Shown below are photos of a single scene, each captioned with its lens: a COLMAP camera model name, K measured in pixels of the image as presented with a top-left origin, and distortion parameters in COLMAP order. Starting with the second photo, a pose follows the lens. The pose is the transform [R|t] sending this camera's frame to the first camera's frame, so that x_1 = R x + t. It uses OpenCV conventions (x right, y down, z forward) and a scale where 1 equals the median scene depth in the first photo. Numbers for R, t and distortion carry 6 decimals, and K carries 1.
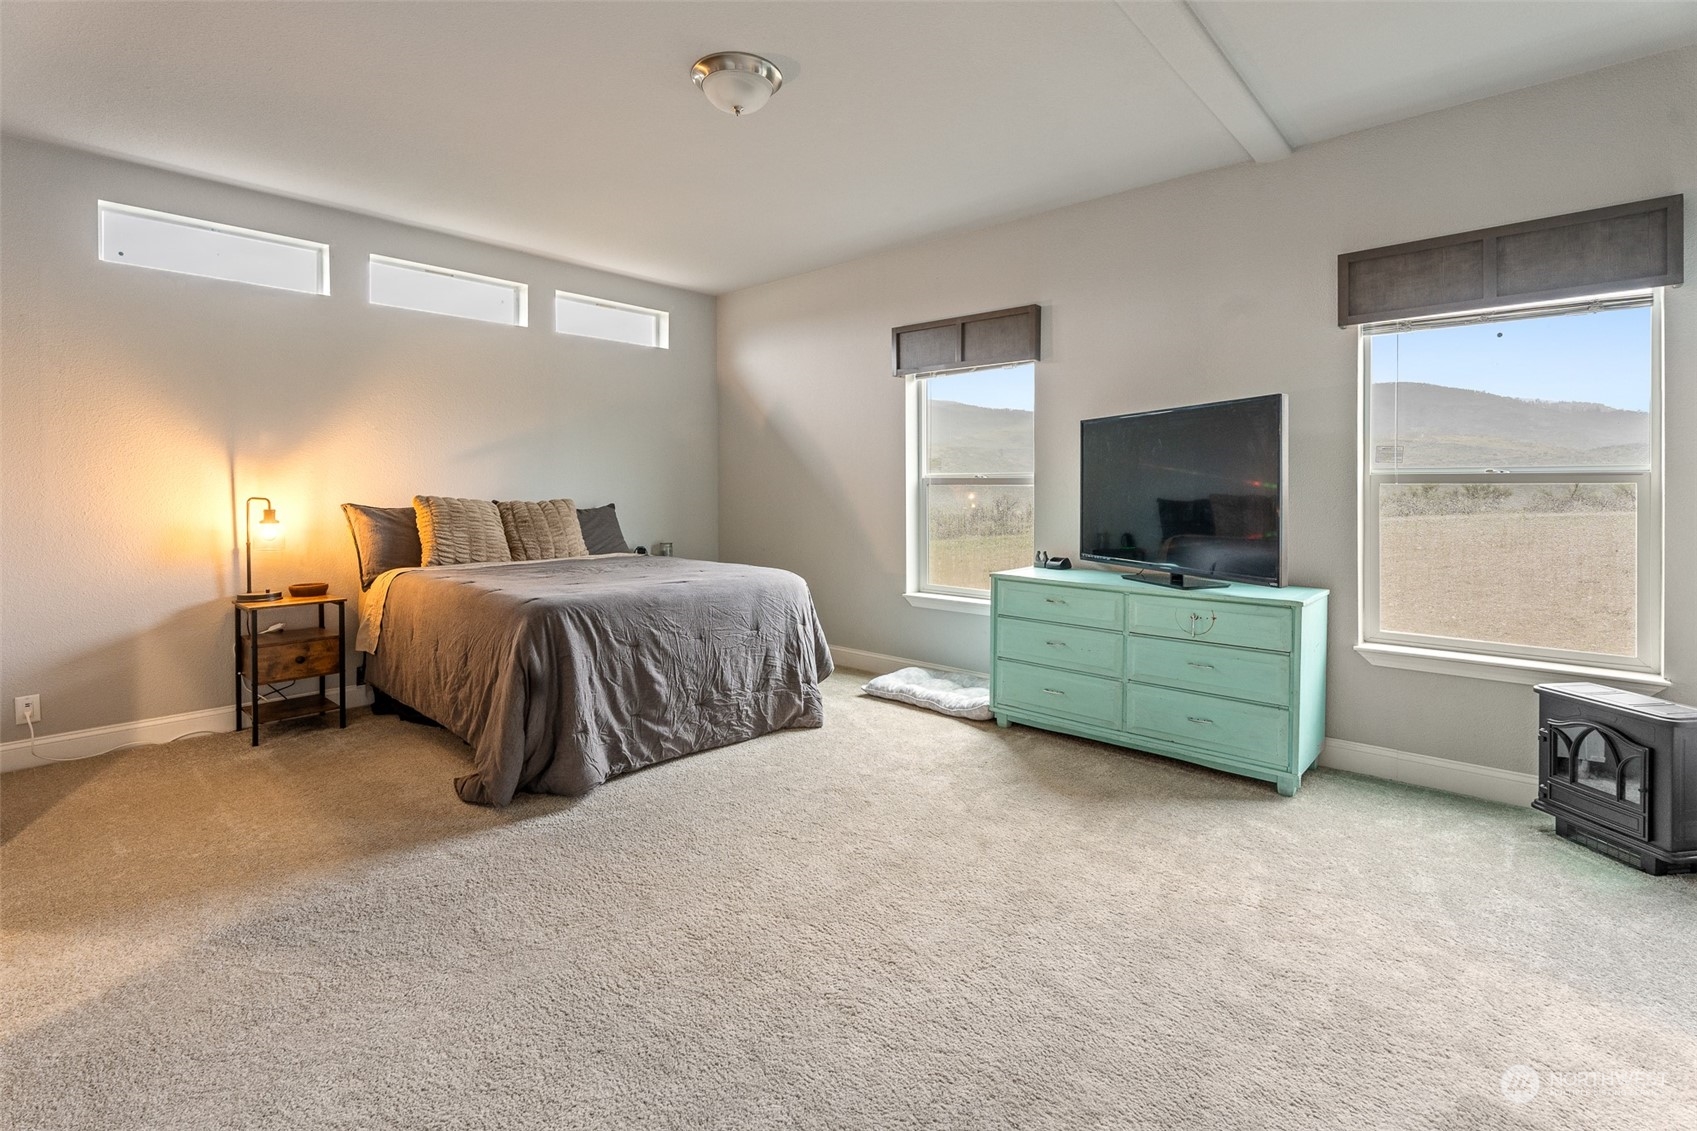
lens RADIAL K [[760.2, 0, 849.7], [0, 760.2, 492.7], [0, 0, 1]] dist [-0.002018, -0.000058]
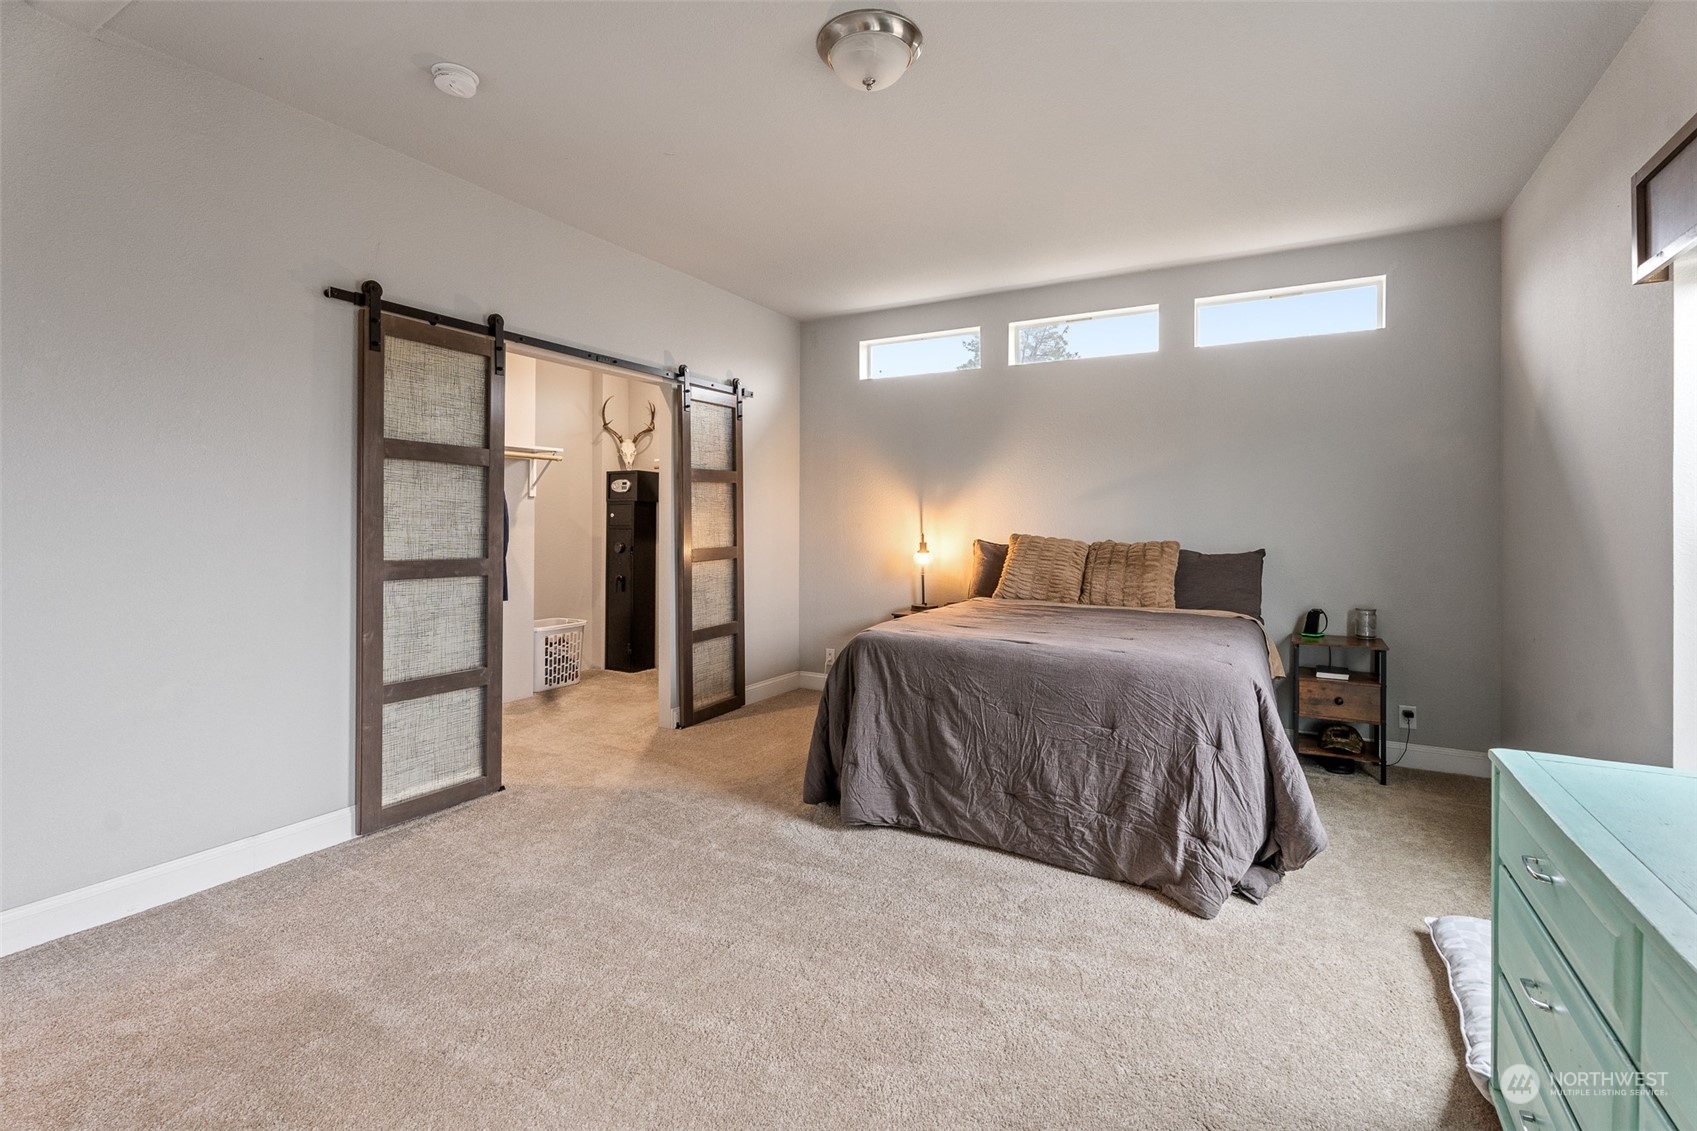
lens RADIAL K [[763.7, 0, 862.3], [0, 763.7, 534.6], [0, 0, 1]] dist [0.000106, 0.000159]
pose [[0.238485, 0.015563, -0.971022, 0.533237], [-0.013684, 0.999826, 0.012664, -0.007149], [0.971050, 0.010268, 0.238656, 0.626709]]
